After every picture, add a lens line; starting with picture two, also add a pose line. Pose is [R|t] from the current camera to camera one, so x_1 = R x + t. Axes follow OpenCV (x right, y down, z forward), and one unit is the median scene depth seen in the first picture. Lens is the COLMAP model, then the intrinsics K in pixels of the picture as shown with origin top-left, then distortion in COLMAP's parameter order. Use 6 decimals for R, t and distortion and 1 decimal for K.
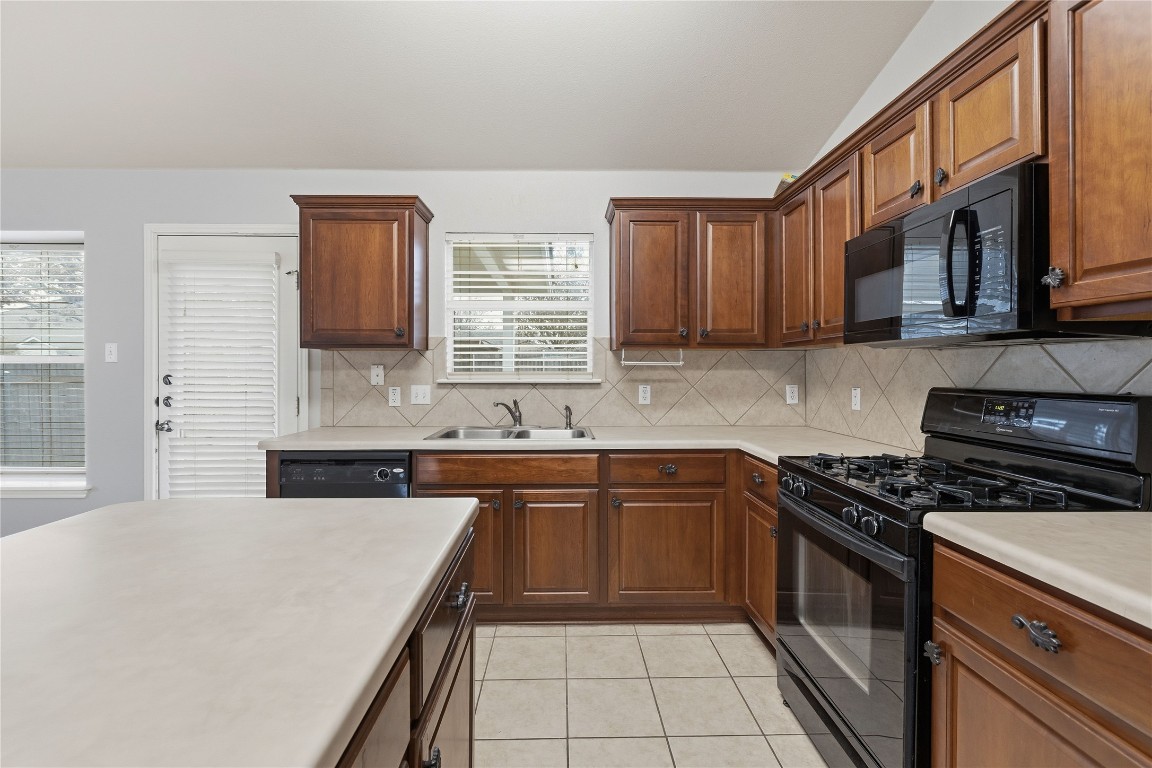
lens RADIAL K [[515.6, 0, 572.6], [0, 515.6, 369.0], [0, 0, 1]] dist [-0.000735, 0.000614]
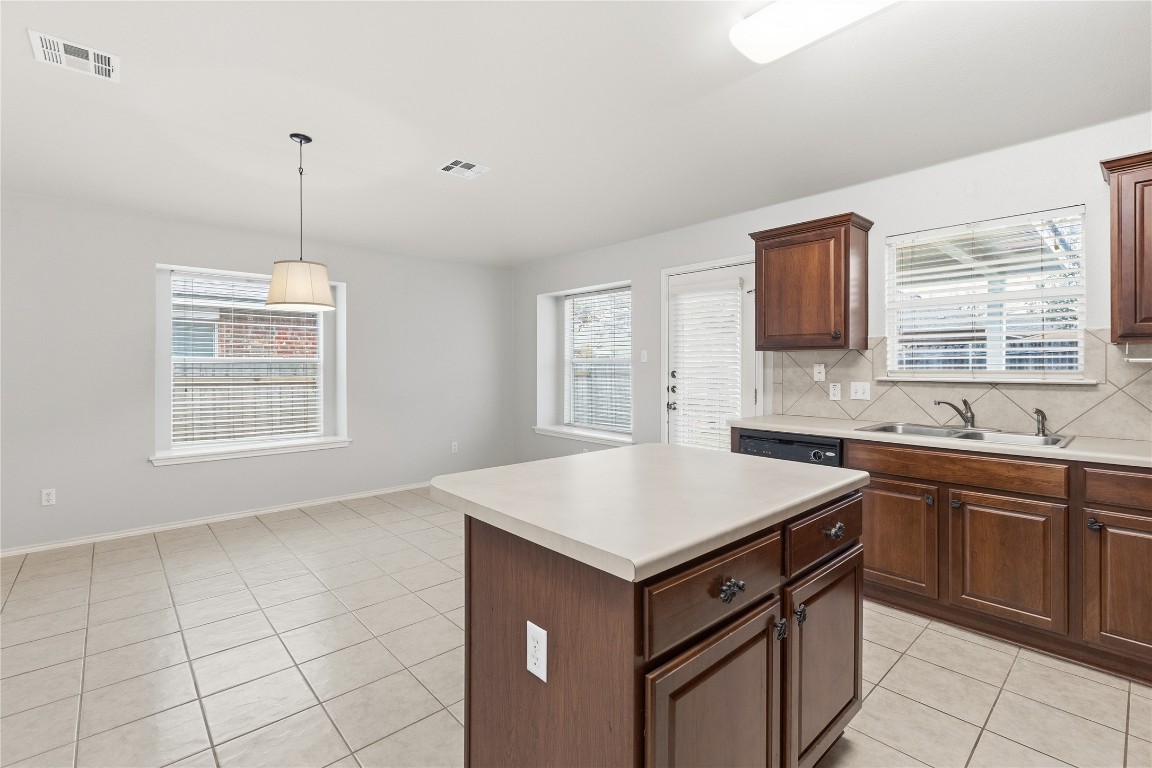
lens RADIAL K [[515.6, 0, 572.6], [0, 515.6, 369.0], [0, 0, 1]] dist [-0.000735, 0.000614]
pose [[0.650213, 0.003835, -0.759743, 0.149241], [0.001957, 0.999975, 0.006723, -0.004973], [0.759750, -0.005858, 0.650189, -0.180469]]
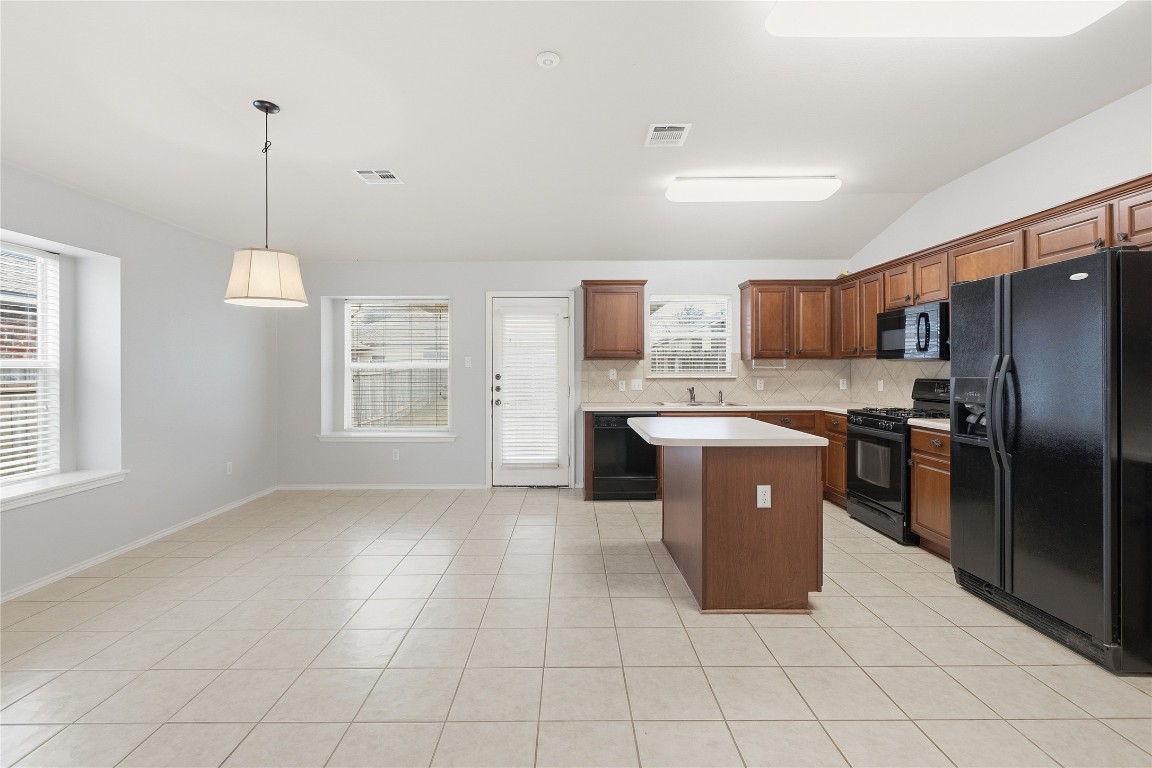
lens RADIAL K [[518.2, 0, 572.4], [0, 518.2, 368.7], [0, 0, 1]] dist [-0.003314, -0.000500]
pose [[0.999870, -0.002834, -0.015844, -0.538568], [0.002832, 0.999996, -0.000160, -0.007683], [0.015844, 0.000115, 0.999874, -0.899496]]
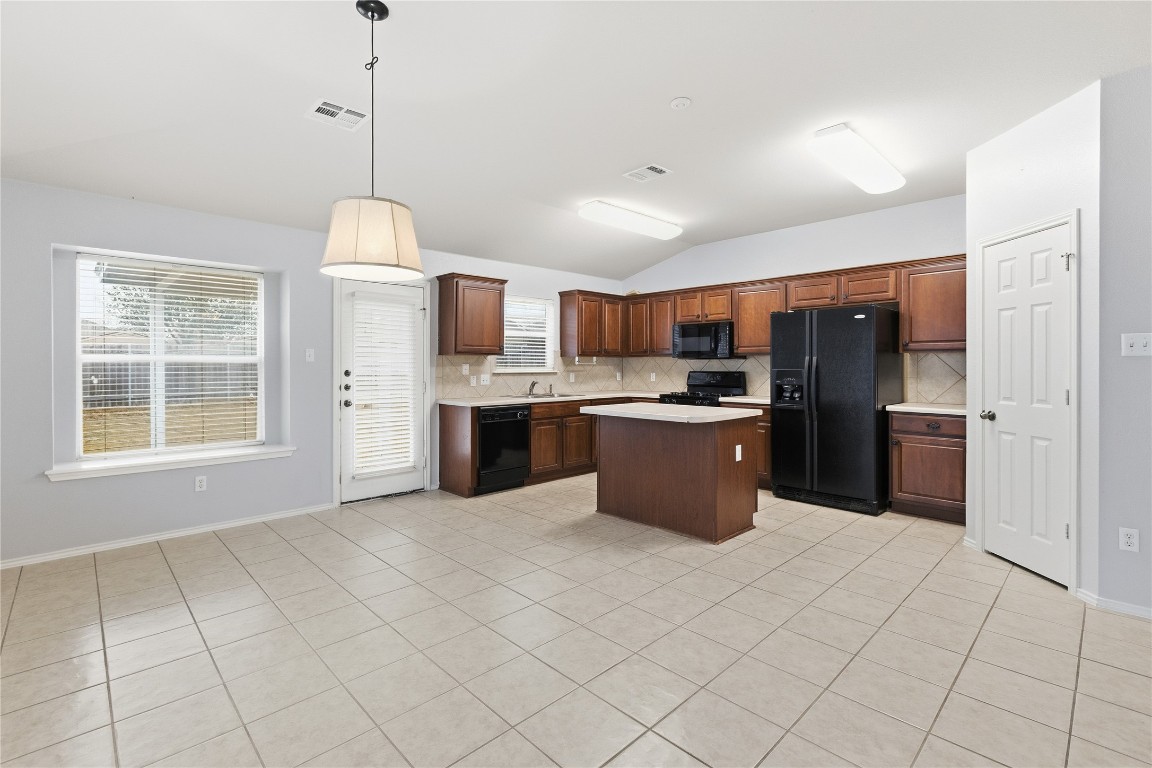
lens RADIAL K [[522.1, 0, 572.3], [0, 522.1, 365.1], [0, 0, 1]] dist [-0.000436, -0.000065]
pose [[0.735211, -0.001601, 0.677836, -1.469163], [0.000705, 0.999998, 0.001597, -0.005970], [-0.677837, -0.000696, 0.735211, -0.652267]]
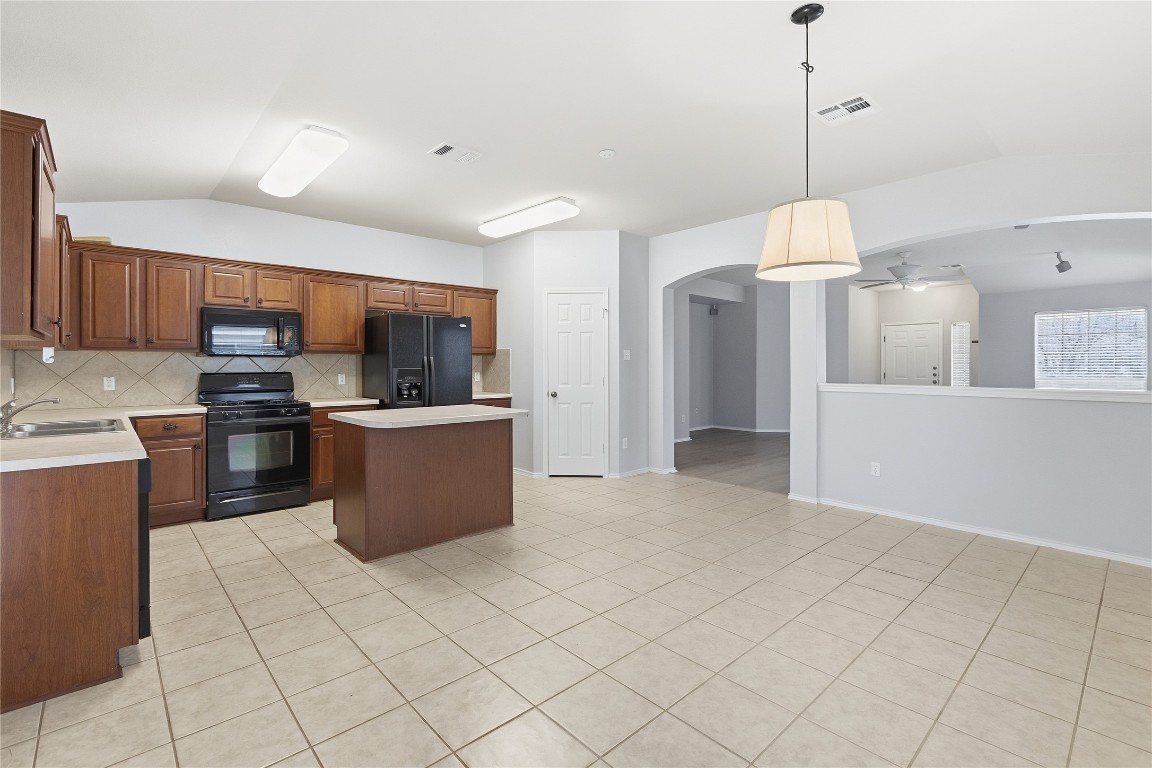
lens RADIAL K [[522.1, 0, 572.3], [0, 522.1, 365.1], [0, 0, 1]] dist [-0.000436, -0.000065]
pose [[-0.656184, -0.000595, 0.754600, -1.524608], [-0.000645, 1.000000, 0.000227, -0.000986], [-0.754600, -0.000338, -0.656185, 0.903695]]
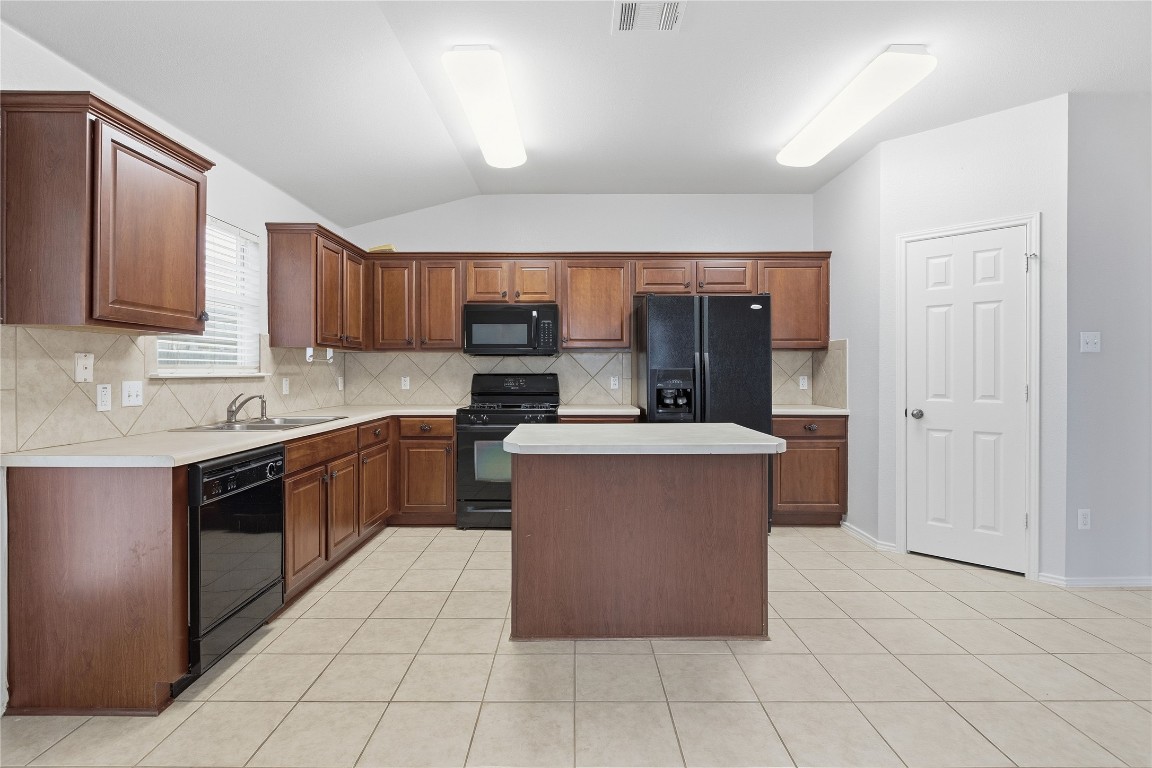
lens RADIAL K [[550.4, 0, 571.7], [0, 550.4, 374.9], [0, 0, 1]] dist [-0.005773, 0.000008]
pose [[0.024397, -0.005522, 0.999687, -1.198442], [-0.000229, 0.999985, 0.005530, 0.019124], [-0.999702, -0.000364, 0.024396, 0.362541]]
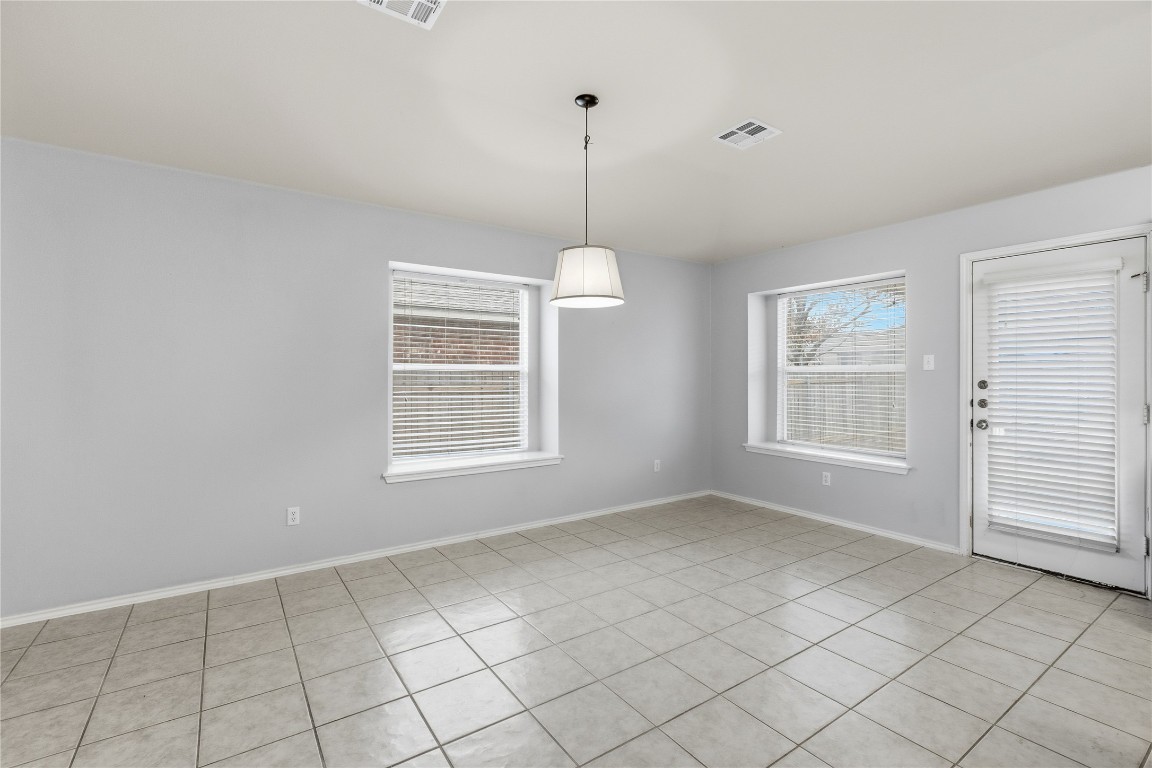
lens RADIAL K [[513.3, 0, 571.8], [0, 513.3, 374.4], [0, 0, 1]] dist [0.002267, 0.000317]
pose [[0.543787, -0.002089, -0.839220, -0.346001], [0.000132, 0.999997, -0.002404, 0.000433], [0.839223, 0.001196, 0.543786, -0.443076]]
